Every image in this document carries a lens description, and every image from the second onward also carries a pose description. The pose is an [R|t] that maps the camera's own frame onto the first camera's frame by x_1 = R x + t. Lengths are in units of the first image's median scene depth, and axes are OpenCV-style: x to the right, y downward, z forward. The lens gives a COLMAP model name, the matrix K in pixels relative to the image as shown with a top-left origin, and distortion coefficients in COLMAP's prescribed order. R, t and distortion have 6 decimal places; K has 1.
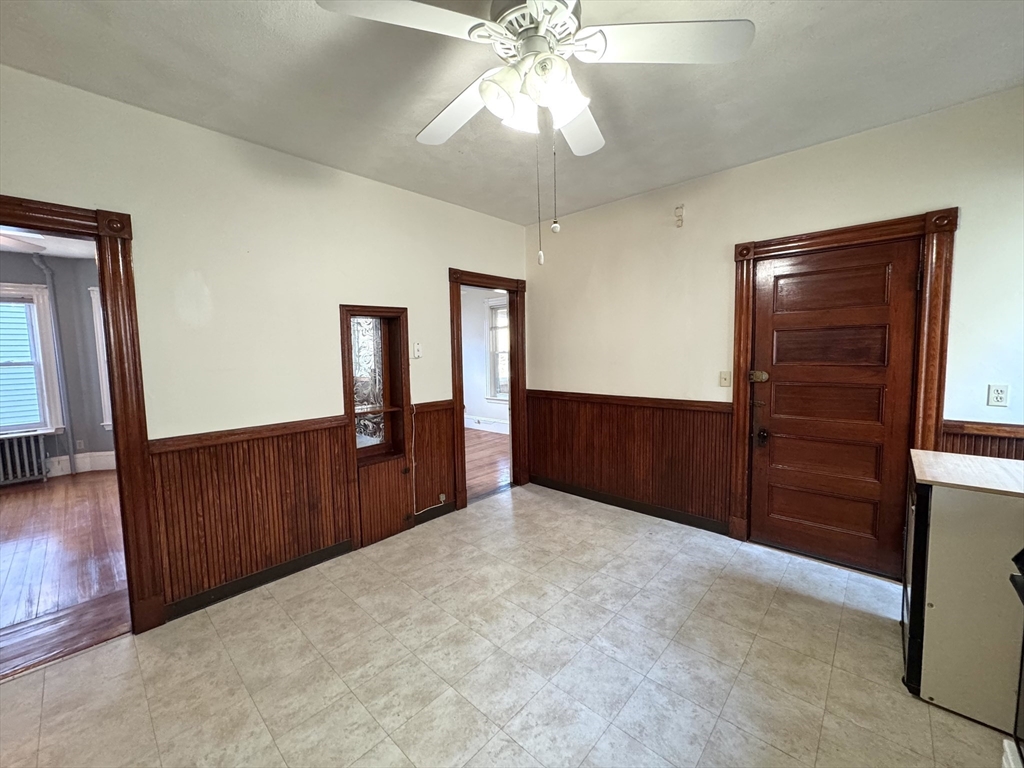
lens RADIAL K [[407.2, 0, 512.4], [0, 407.2, 384.7], [0, 0, 1]] dist [-0.001373, -0.000189]
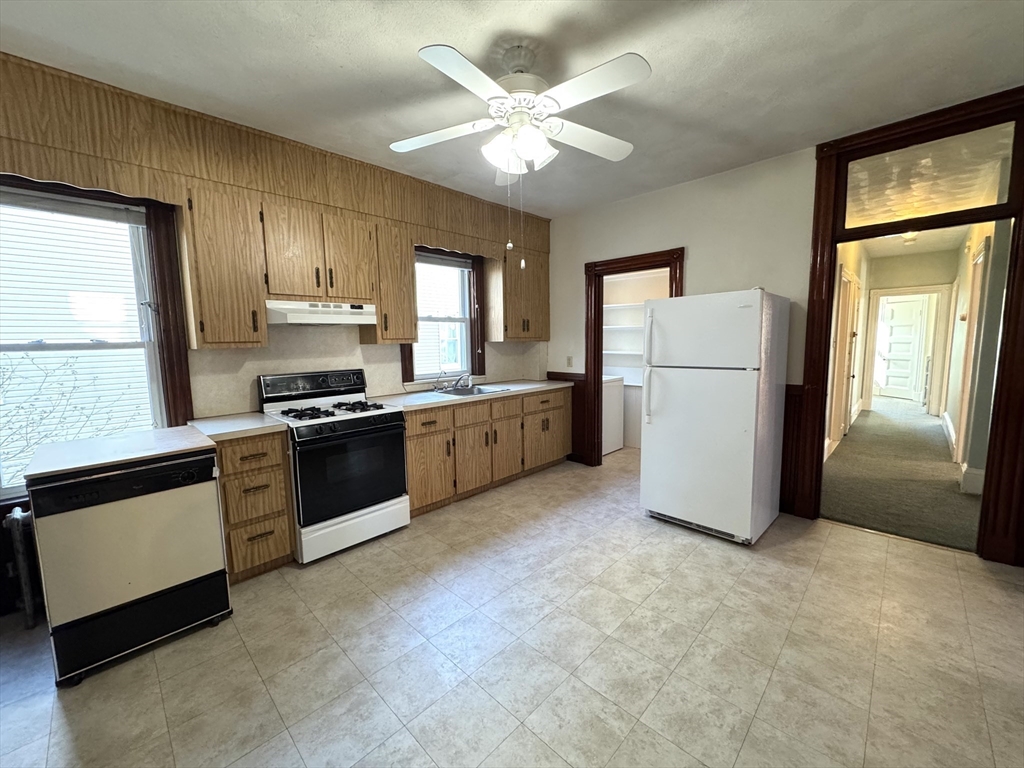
lens RADIAL K [[407.2, 0, 512.9], [0, 407.2, 381.4], [0, 0, 1]] dist [-0.001373, -0.000189]
pose [[-0.999005, 0.034659, 0.028072, 0.042008], [0.039374, 0.980987, 0.190040, -0.110806], [-0.020952, 0.190956, -0.981375, 1.560298]]
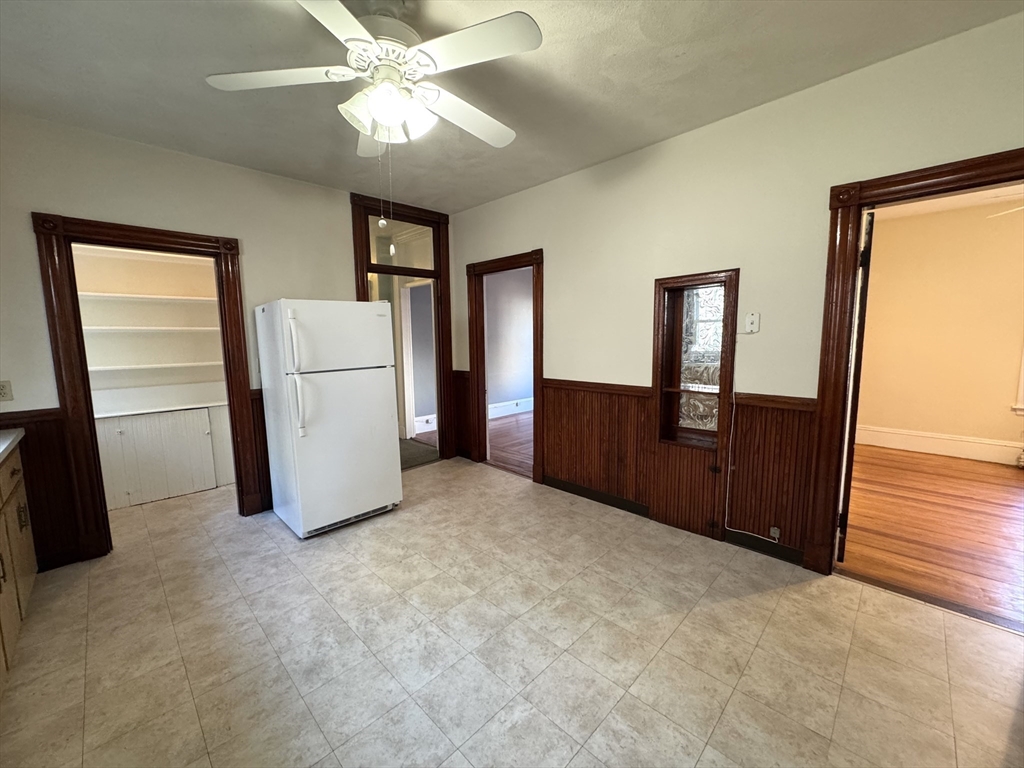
lens RADIAL K [[407.2, 0, 510.0], [0, 407.2, 382.9], [0, 0, 1]] dist [-0.001373, -0.000189]
pose [[-0.033444, 0.134735, -0.990317, 0.815032], [-0.071132, 0.988038, 0.136827, -0.068768], [0.996906, 0.075019, -0.023461, 0.871733]]
